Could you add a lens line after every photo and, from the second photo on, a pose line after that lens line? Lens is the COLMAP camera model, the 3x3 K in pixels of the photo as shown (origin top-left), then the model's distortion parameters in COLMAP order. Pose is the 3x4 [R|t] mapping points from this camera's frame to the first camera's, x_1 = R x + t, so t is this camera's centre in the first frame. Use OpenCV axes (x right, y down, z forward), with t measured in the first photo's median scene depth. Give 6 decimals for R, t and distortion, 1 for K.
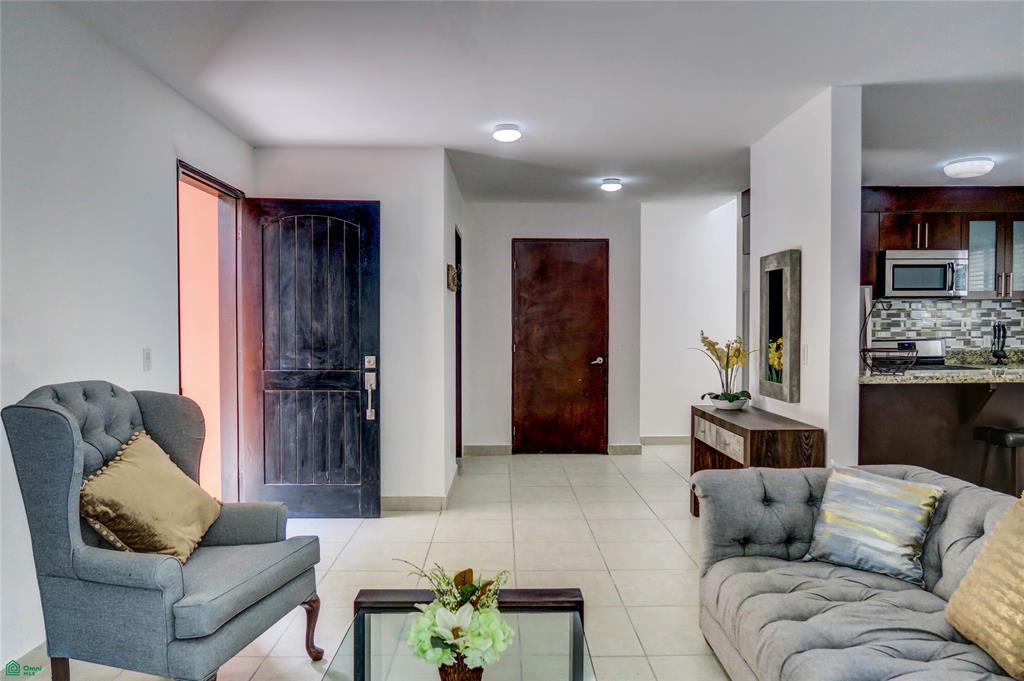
lens RADIAL K [[705.6, 0, 506.9], [0, 705.6, 344.9], [0, 0, 1]] dist [-0.031422, 0.013850]
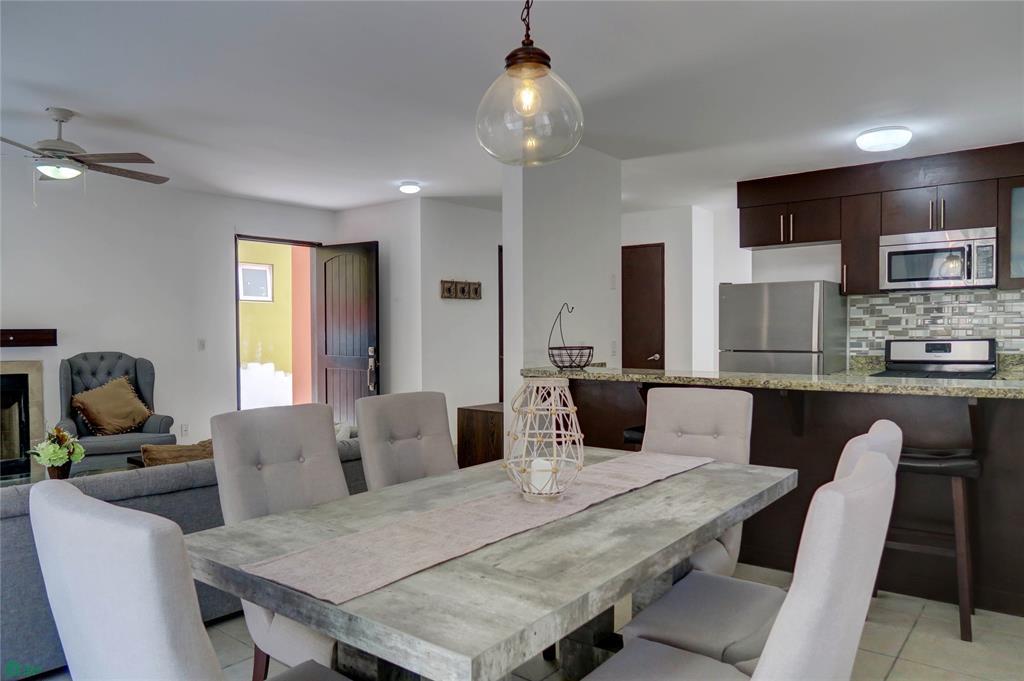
lens RADIAL K [[705.6, 0, 513.3], [0, 705.6, 358.2], [0, 0, 1]] dist [-0.031422, 0.013850]
pose [[0.756017, 0.026860, -0.654001, 0.745919], [-0.008829, 0.999485, 0.030843, -0.006865], [0.654493, -0.017544, 0.755865, 0.047745]]
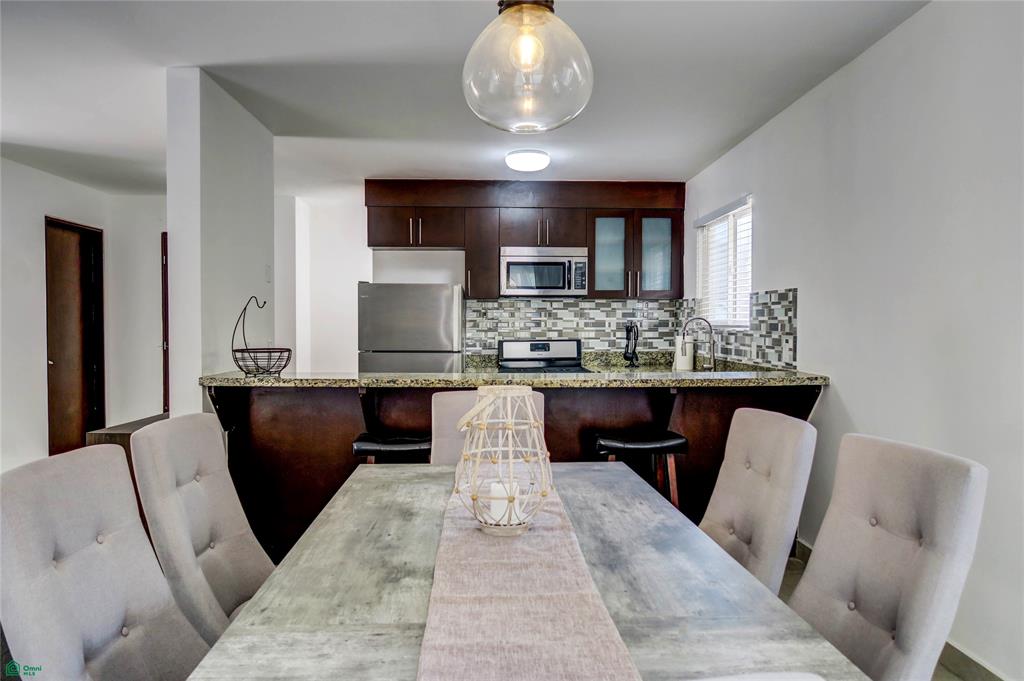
lens RADIAL K [[705.6, 0, 522.5], [0, 705.6, 349.6], [0, 0, 1]] dist [-0.031422, 0.013850]
pose [[0.999665, 0.008908, 0.024296, 0.533548], [-0.009166, 0.999903, 0.010512, -0.004525], [-0.024200, -0.010731, 0.999650, 0.029012]]
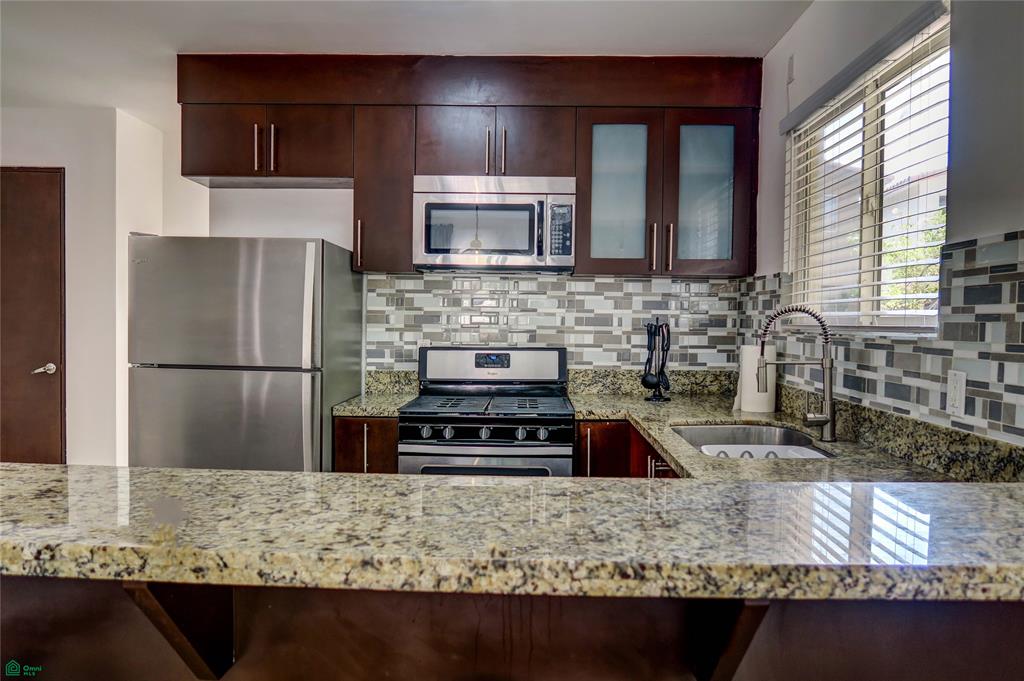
lens RADIAL K [[705.6, 0, 522.1], [0, 705.6, 339.7], [0, 0, 1]] dist [-0.031422, 0.013850]
pose [[0.998567, 0.025154, -0.047233, 0.631091], [-0.025098, 0.999683, 0.001791, -0.015512], [0.047263, -0.000603, 0.998882, 0.466083]]
